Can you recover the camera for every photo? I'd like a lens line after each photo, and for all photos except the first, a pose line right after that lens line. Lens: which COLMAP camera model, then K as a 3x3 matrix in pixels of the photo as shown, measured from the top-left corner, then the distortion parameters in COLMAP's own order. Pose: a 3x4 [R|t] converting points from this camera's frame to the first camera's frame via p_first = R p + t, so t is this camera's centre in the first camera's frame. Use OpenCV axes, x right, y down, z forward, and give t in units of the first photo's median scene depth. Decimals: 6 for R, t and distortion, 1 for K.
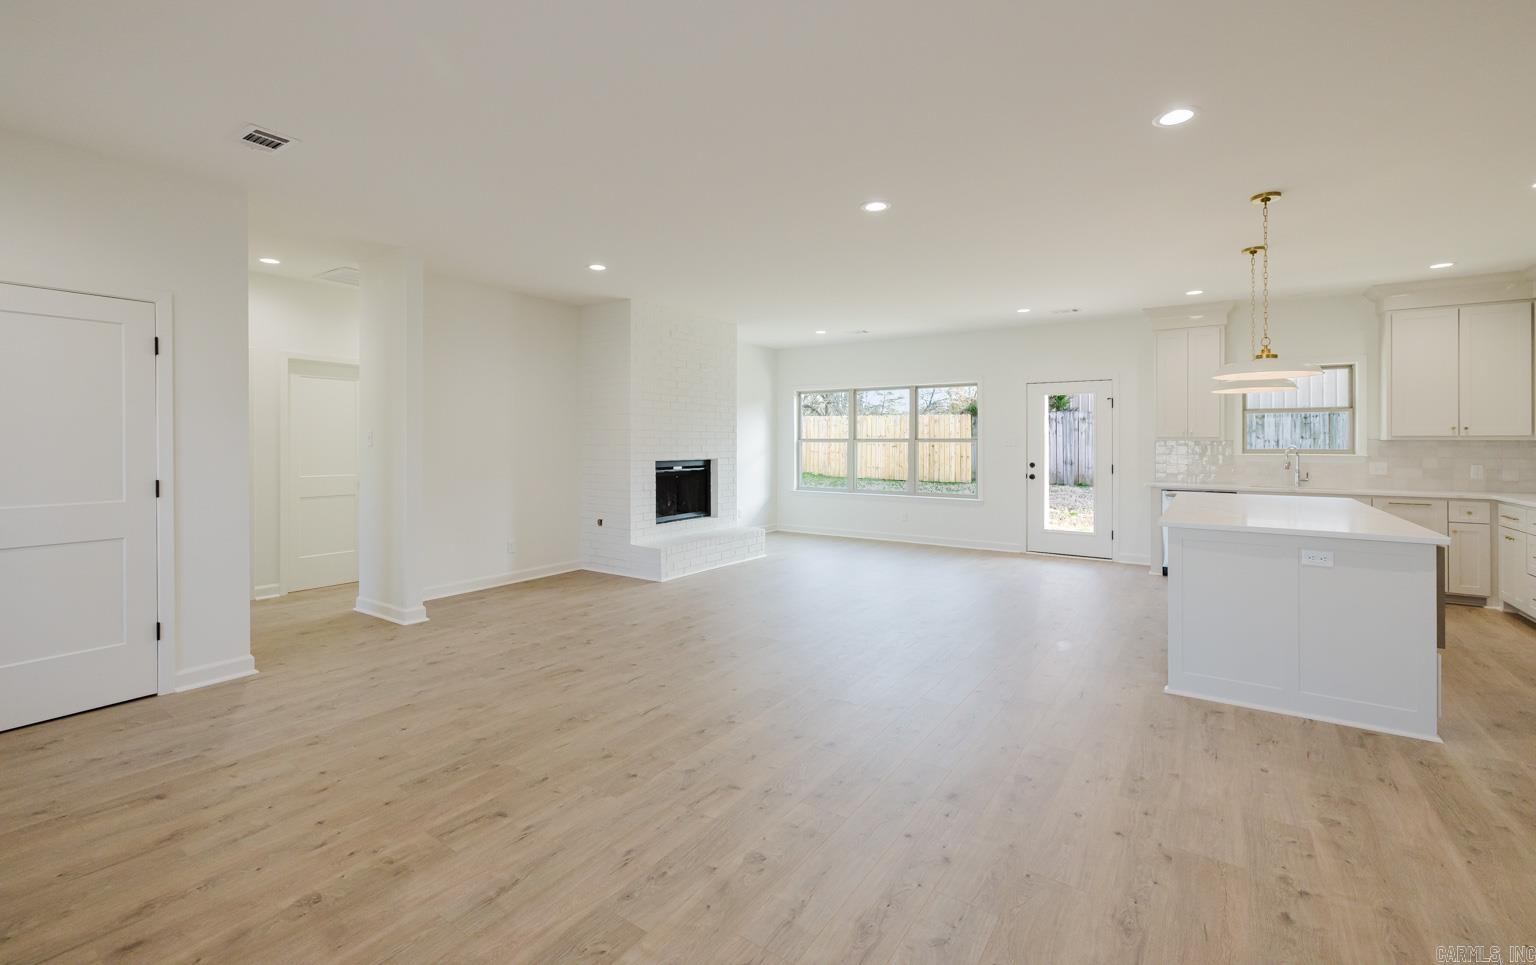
lens RADIAL K [[659.9, 0, 756.8], [0, 659.9, 440.0], [0, 0, 1]] dist [0.002067, -0.000567]
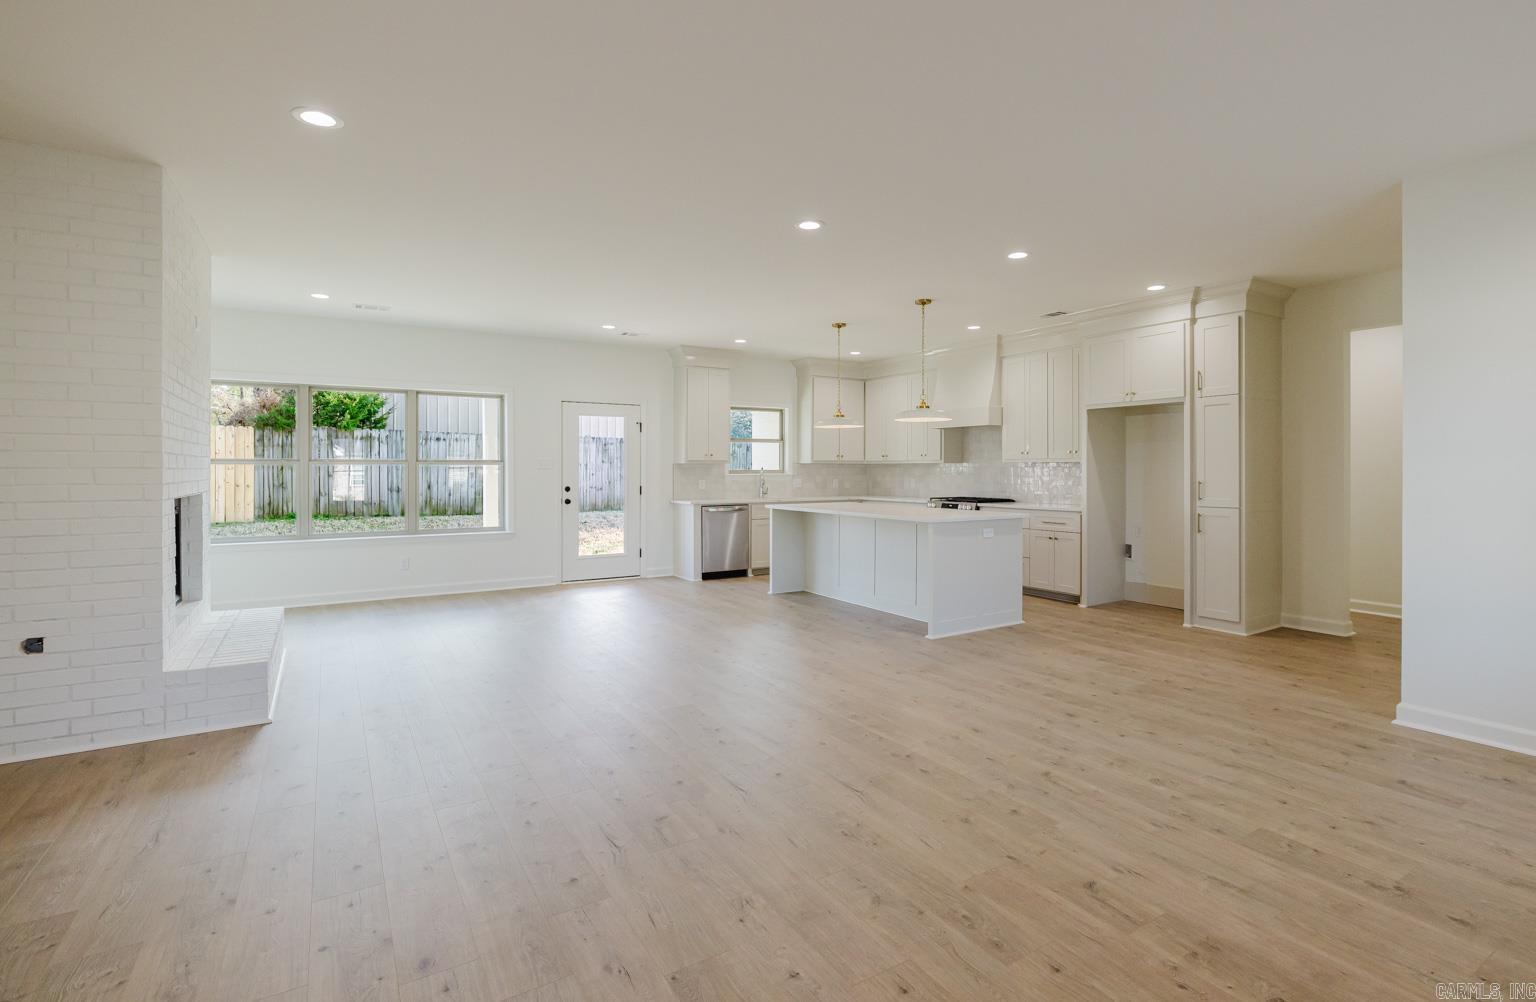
lens RADIAL K [[735.8, 0, 812.0], [0, 735.8, 473.7], [0, 0, 1]] dist [-0.003952, -0.000785]
pose [[0.369784, -0.008900, 0.929075, -0.527715], [-0.002904, 0.999938, 0.010735, 0.005225], [-0.929113, -0.006667, 0.369735, 0.366443]]
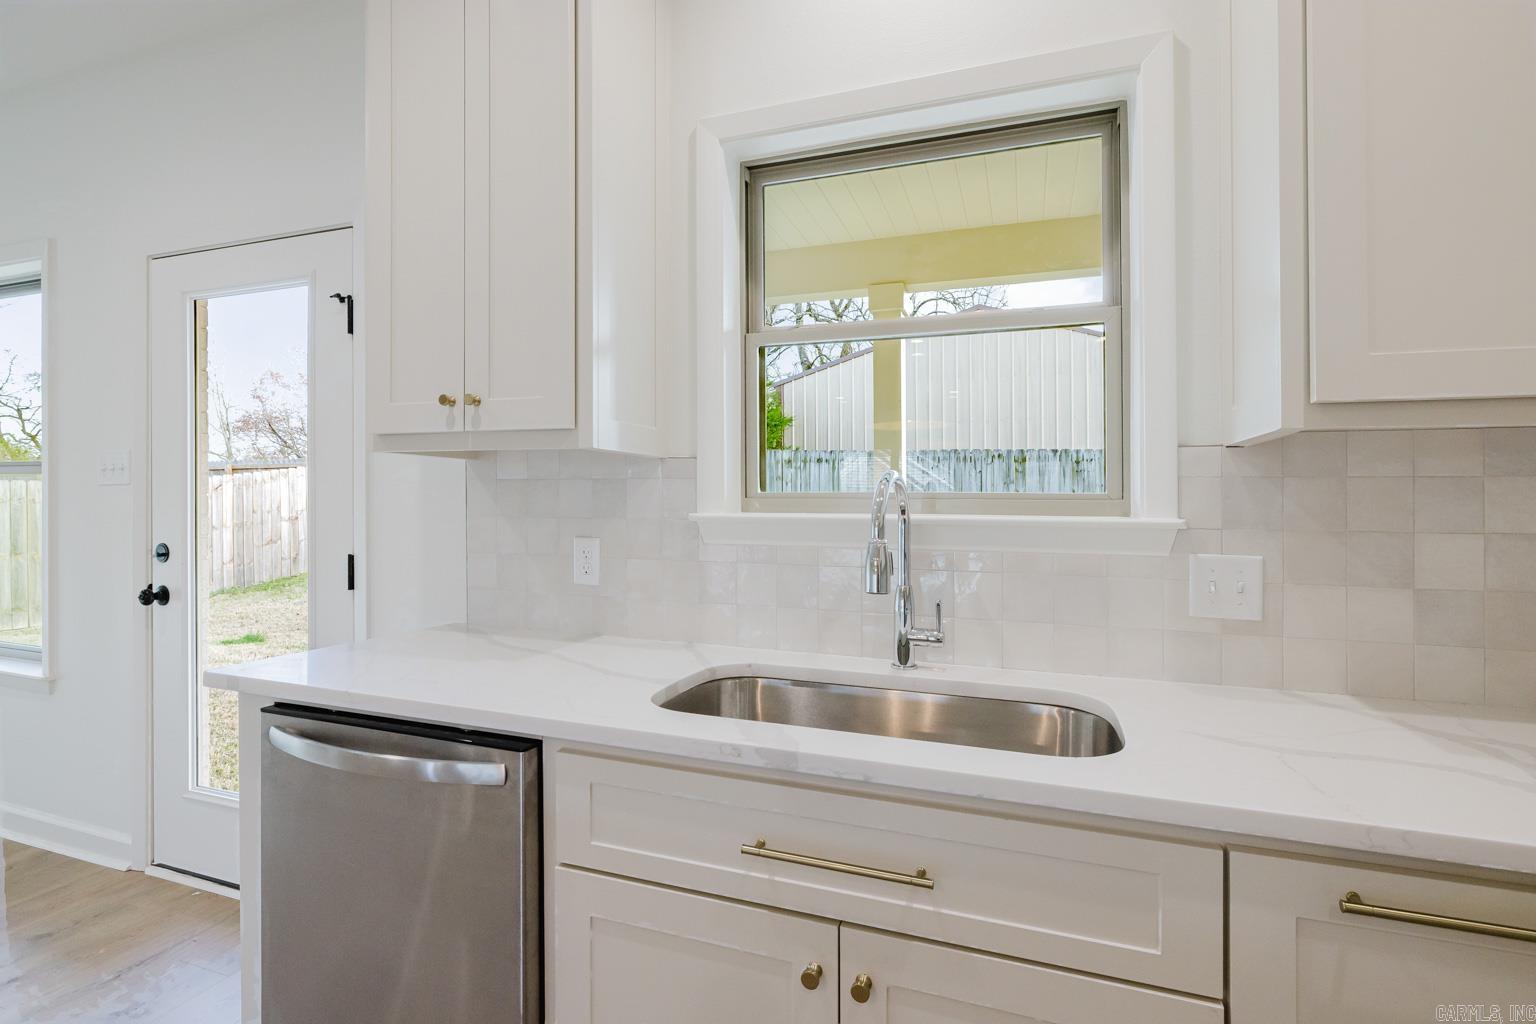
lens RADIAL K [[722.0, 0, 771.9], [0, 722.0, 497.5], [0, 0, 1]] dist [-0.001230, 0.000665]
pose [[0.965463, 0.009709, 0.260360, 0.730364], [-0.008597, 0.999948, -0.005412, 0.017900], [-0.260399, 0.002987, 0.965497, 0.801896]]
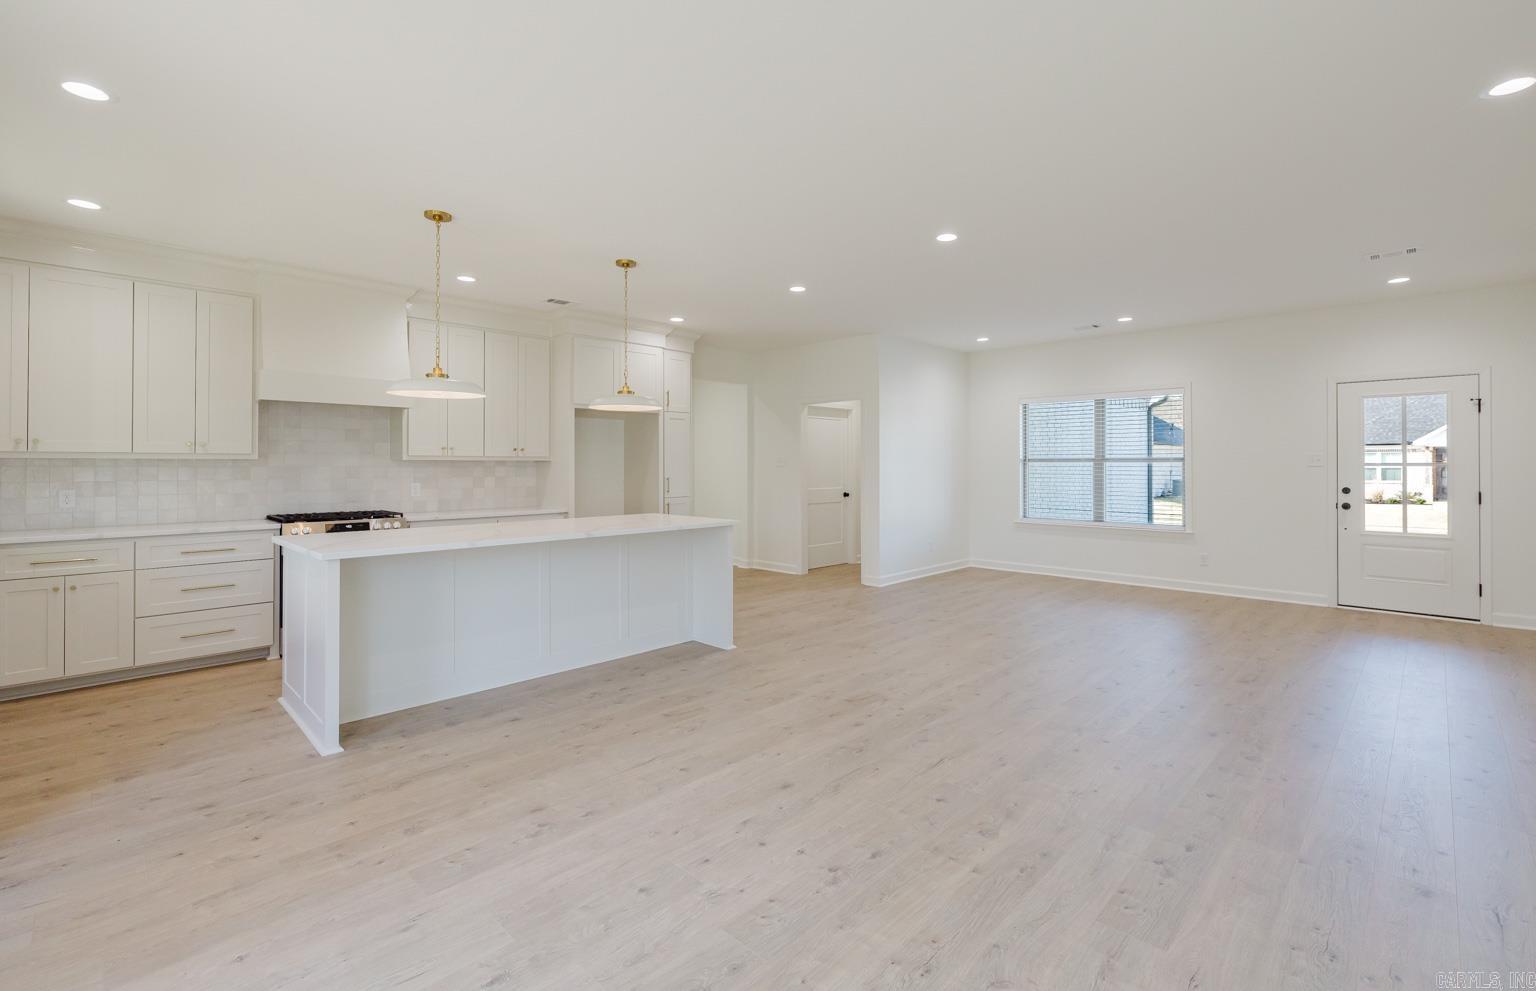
lens RADIAL K [[662.5, 0, 797.1], [0, 662.5, 466.6], [0, 0, 1]] dist [0.002981, -0.000784]
pose [[-0.988459, -0.001130, 0.151486, 0.161355], [-0.001632, 0.999994, -0.003190, 0.008974], [-0.151482, -0.003401, -0.988454, 1.295547]]
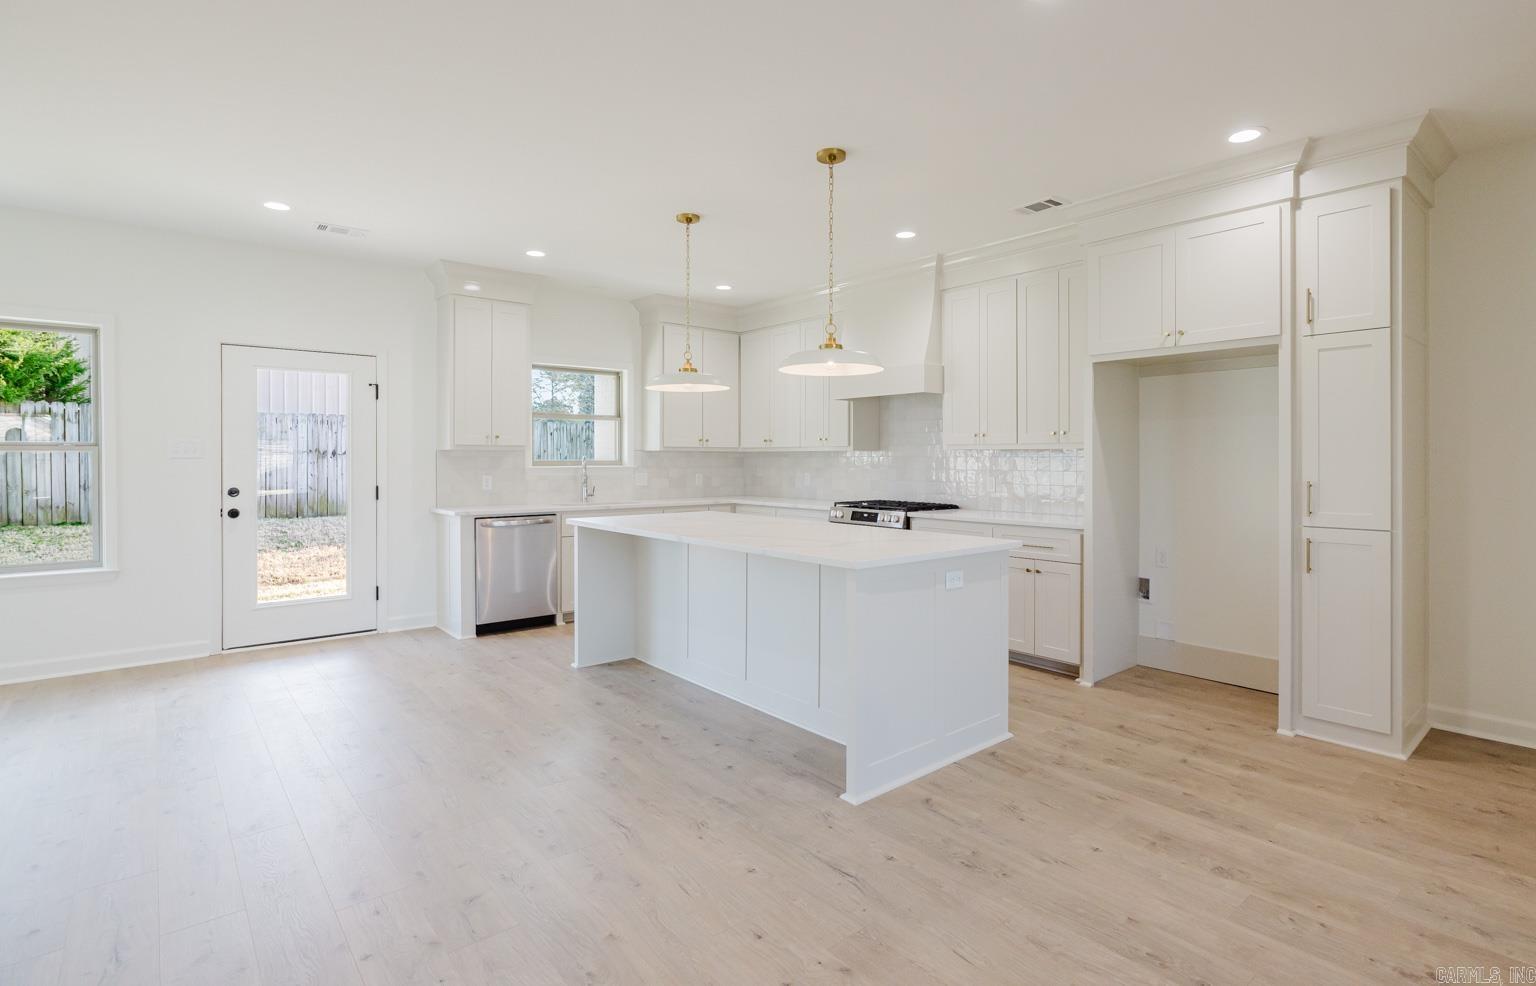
lens RADIAL K [[749.1, 0, 797.4], [0, 749.1, 464.2], [0, 0, 1]] dist [-0.007650, 0.002207]
pose [[0.246494, -0.009746, 0.969095, -0.091572], [-0.004841, 0.999925, 0.011287, 0.006253], [-0.969132, -0.007474, 0.246429, 0.482618]]
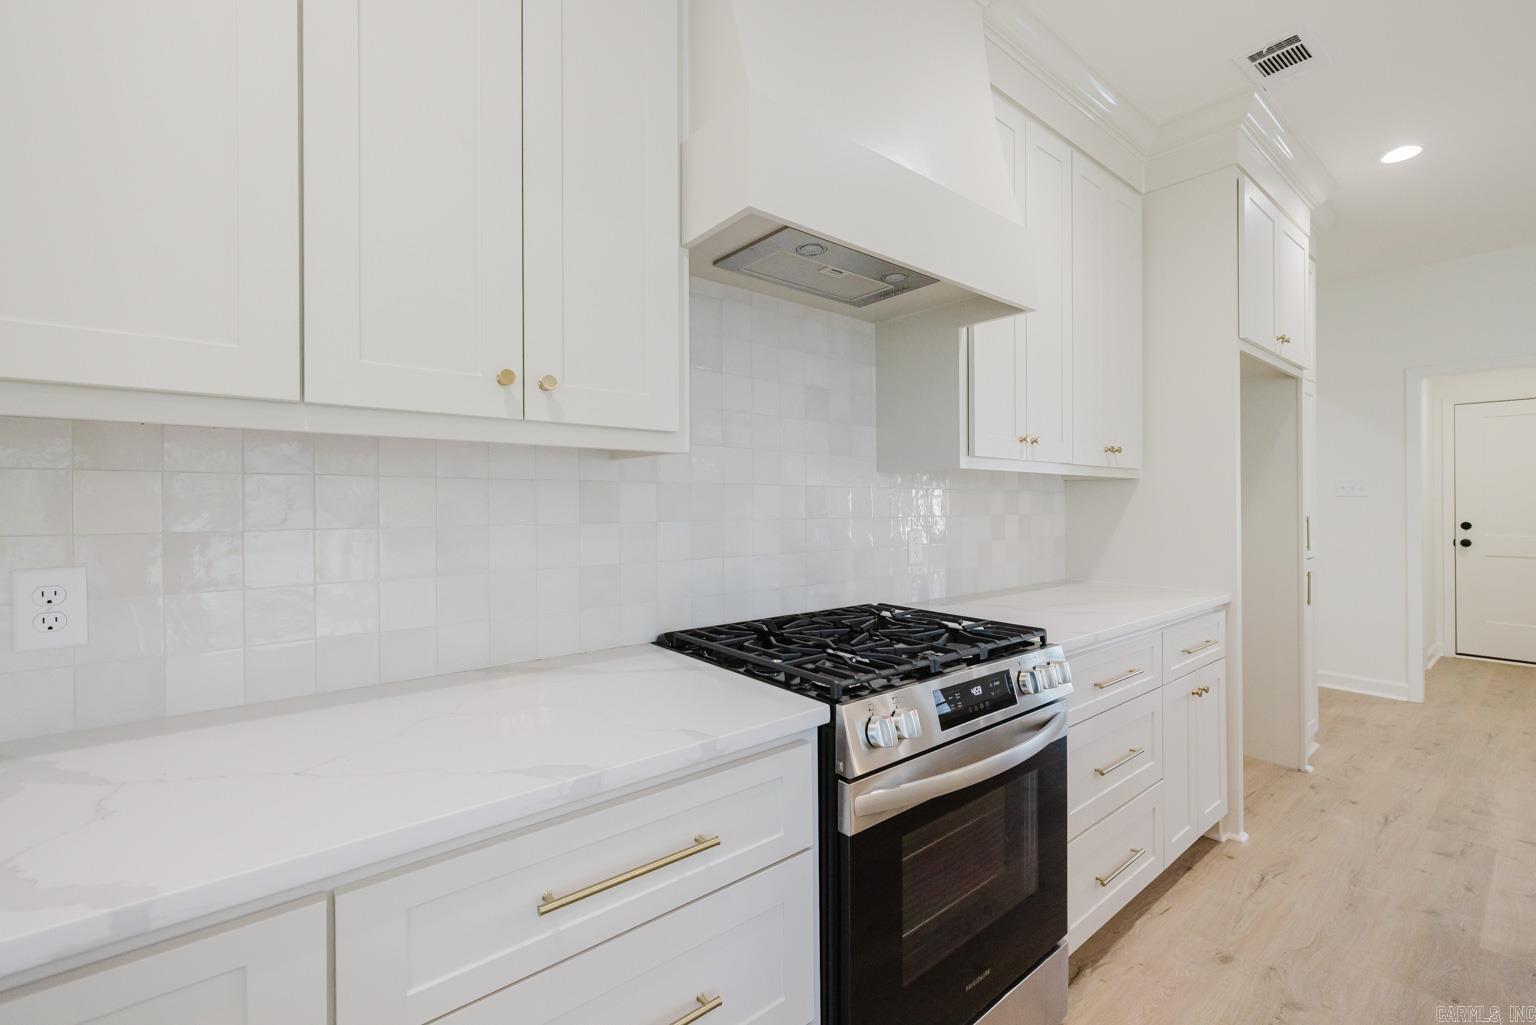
lens RADIAL K [[655.6, 0, 782.7], [0, 655.6, 503.7], [0, 0, 1]] dist [0.010943, -0.002538]
pose [[-0.965268, -0.004662, 0.261220, 0.788843], [-0.005036, 0.999987, -0.000761, 0.015474], [-0.261213, -0.002050, -0.965279, 0.844153]]
